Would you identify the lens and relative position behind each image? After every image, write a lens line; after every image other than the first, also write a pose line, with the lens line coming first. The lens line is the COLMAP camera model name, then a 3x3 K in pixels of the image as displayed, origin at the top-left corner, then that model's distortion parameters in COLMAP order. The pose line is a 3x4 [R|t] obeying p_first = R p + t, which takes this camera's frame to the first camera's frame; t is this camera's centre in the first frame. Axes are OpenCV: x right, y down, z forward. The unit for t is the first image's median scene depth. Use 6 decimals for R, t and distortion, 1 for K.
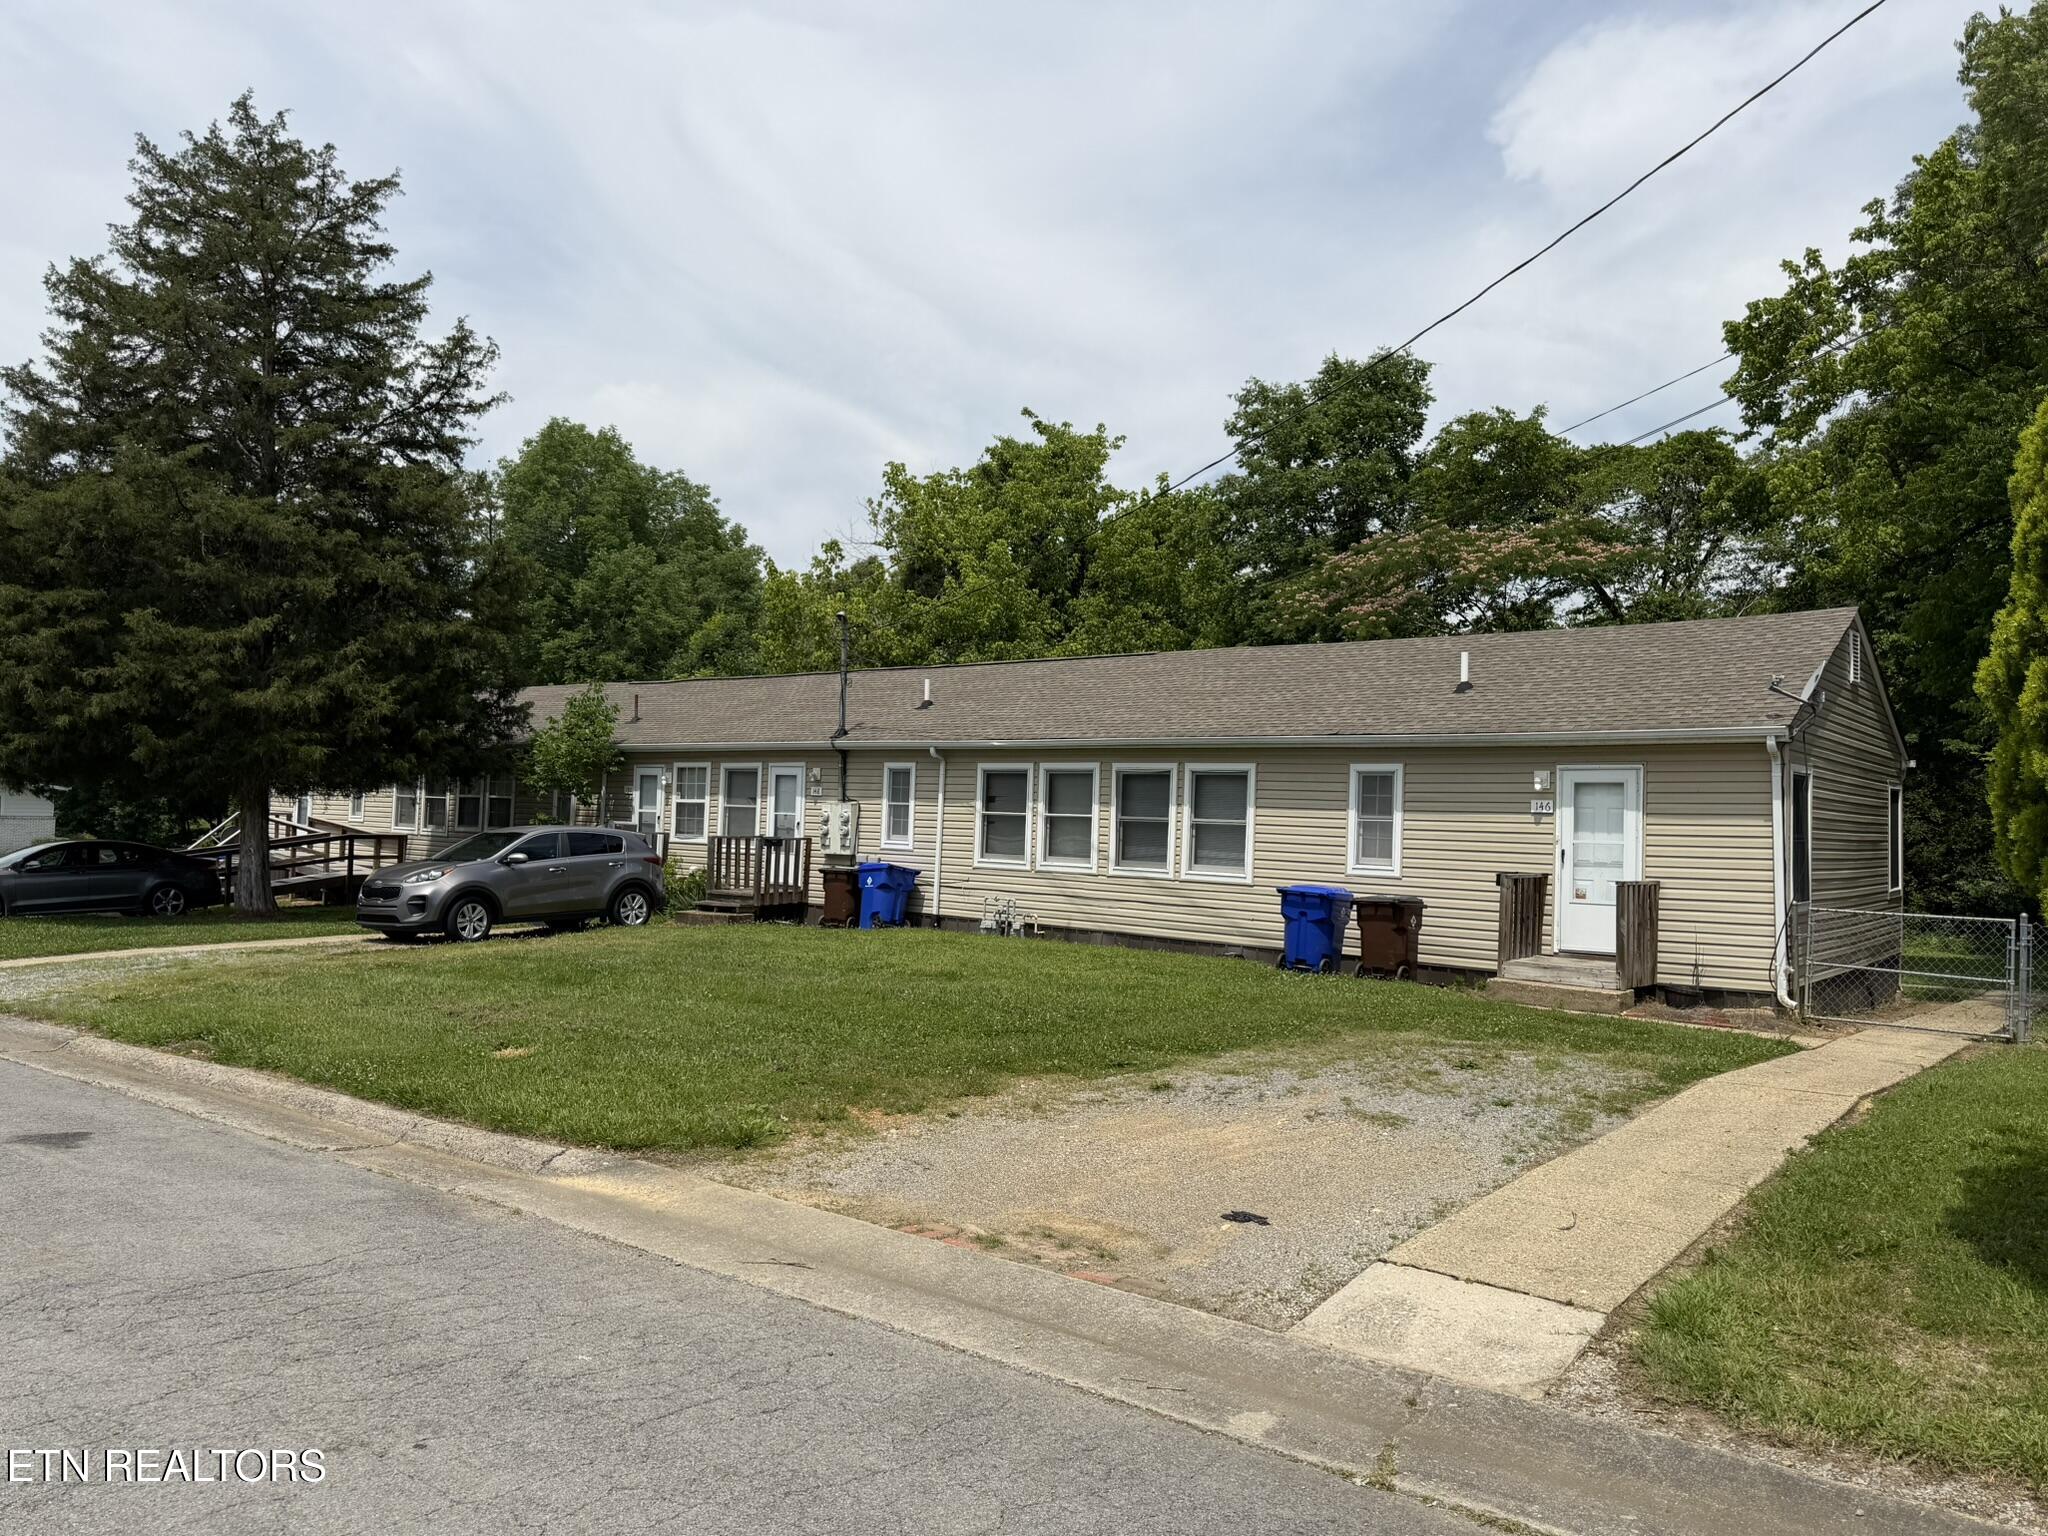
lens RADIAL K [[1449.5, 0, 1024.0], [0, 1449.5, 768.0], [0, 0, 1]] dist [0.075870, 0.000213]
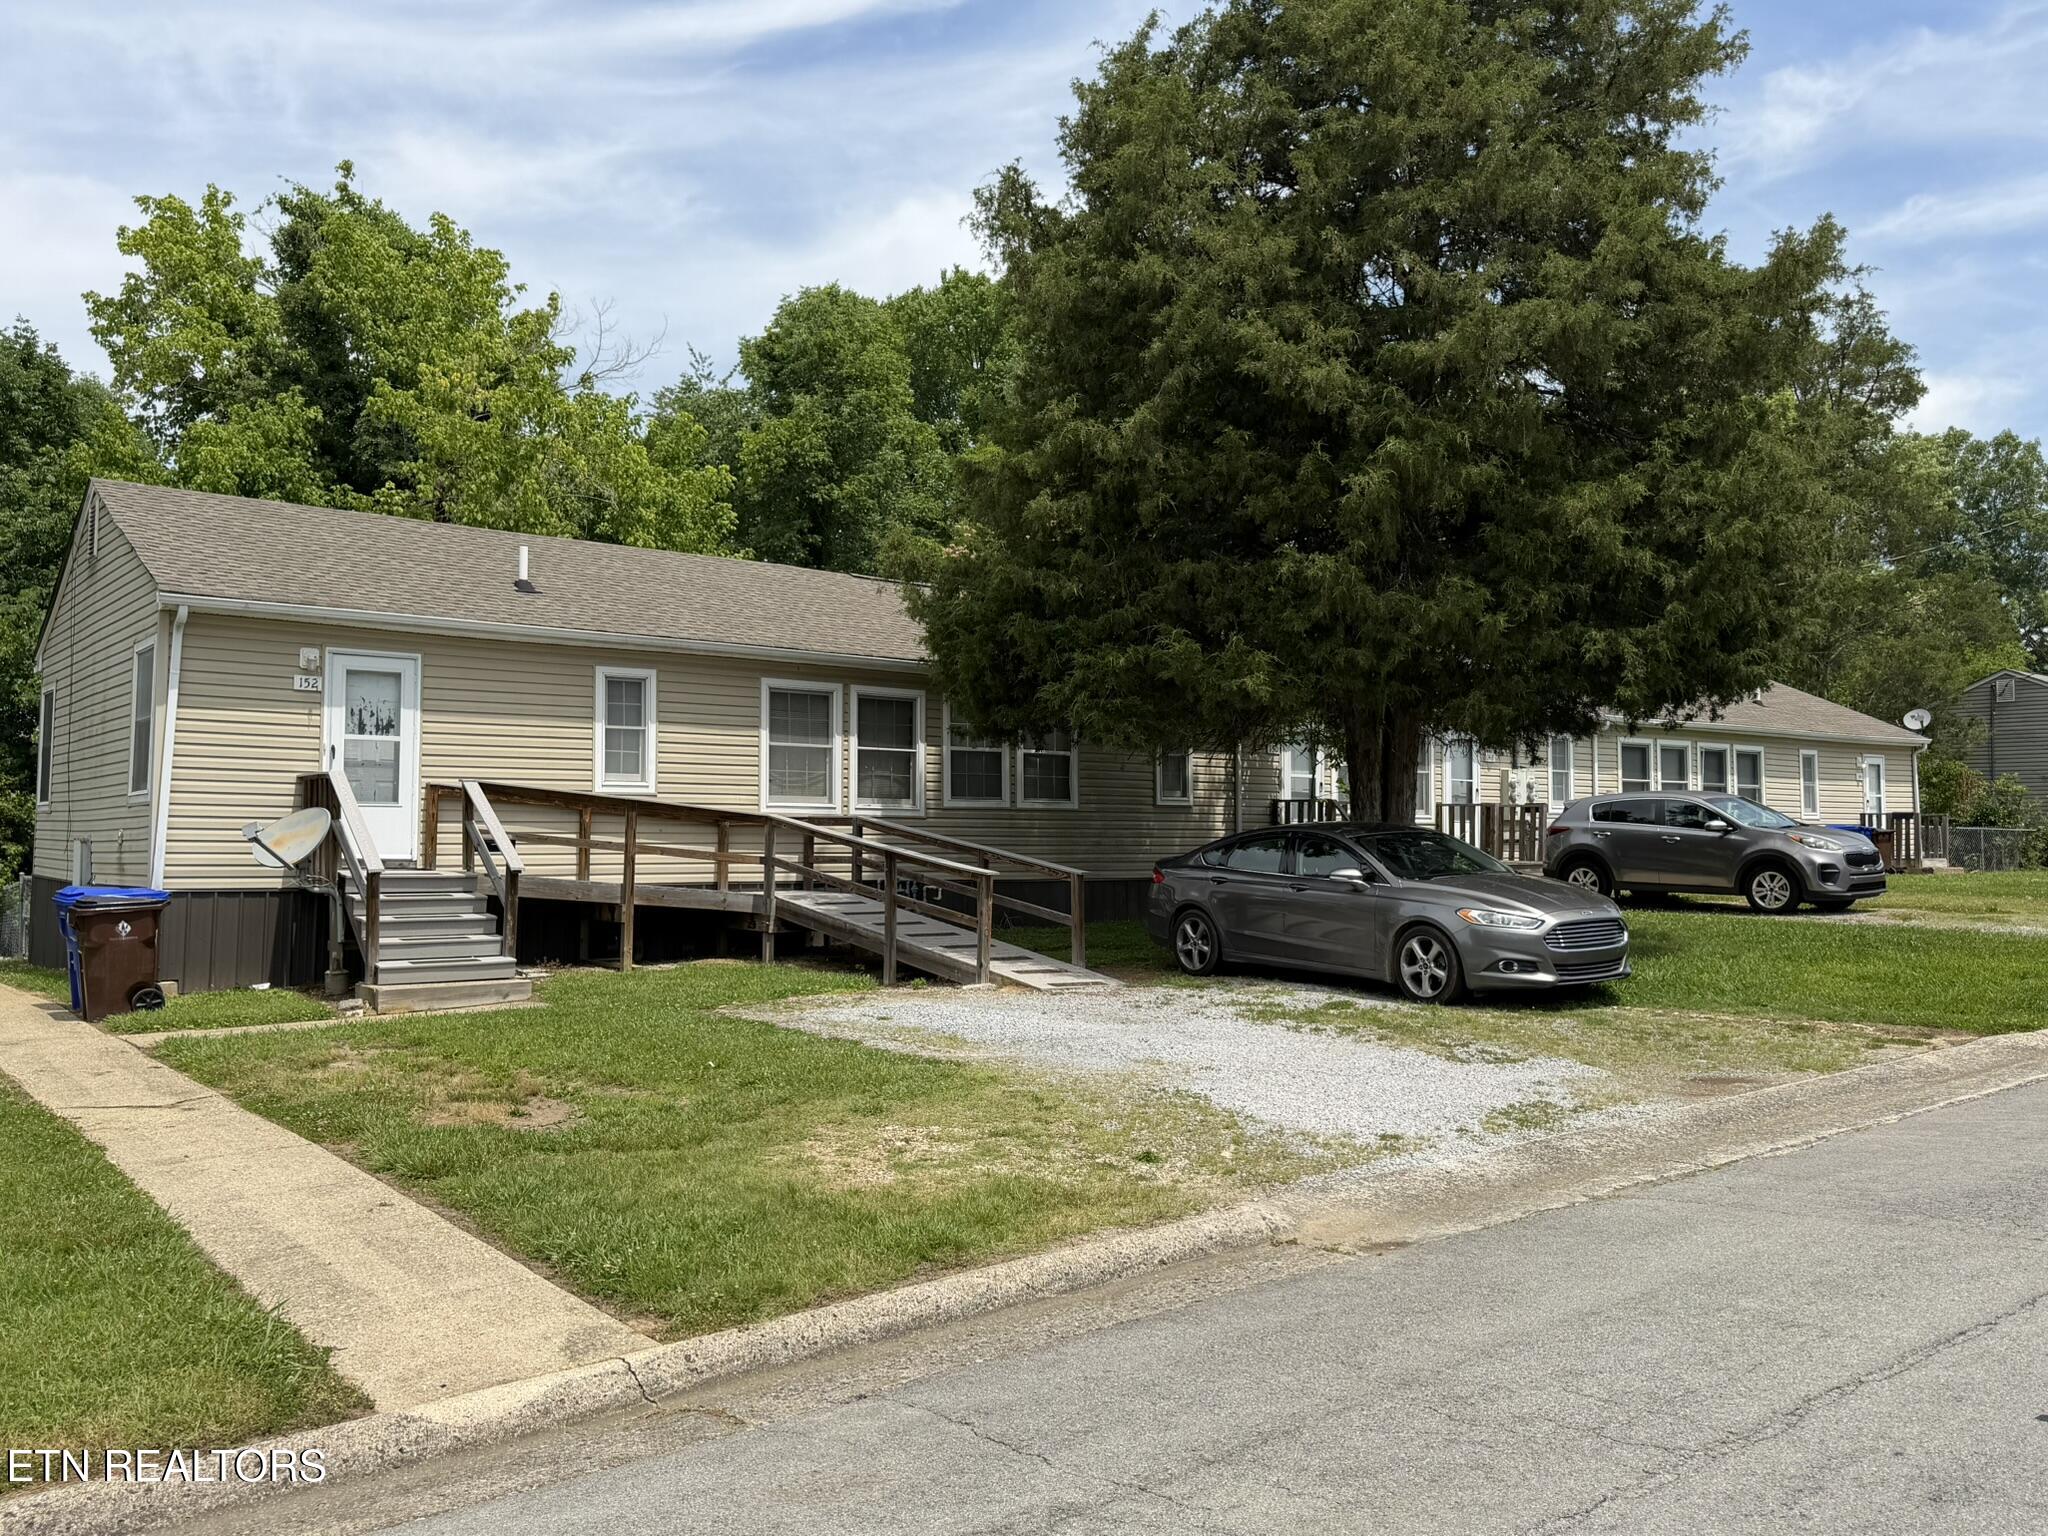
lens RADIAL K [[1643.8, 0, 1024.0], [0, 1643.8, 768.0], [0, 0, 1]] dist [0.002526, 0.000425]
pose [[0.384176, -0.025235, 0.922915, -0.699767], [-0.058823, 0.996926, 0.051745, -0.009429], [-0.921384, -0.074168, 0.381511, 0.450683]]
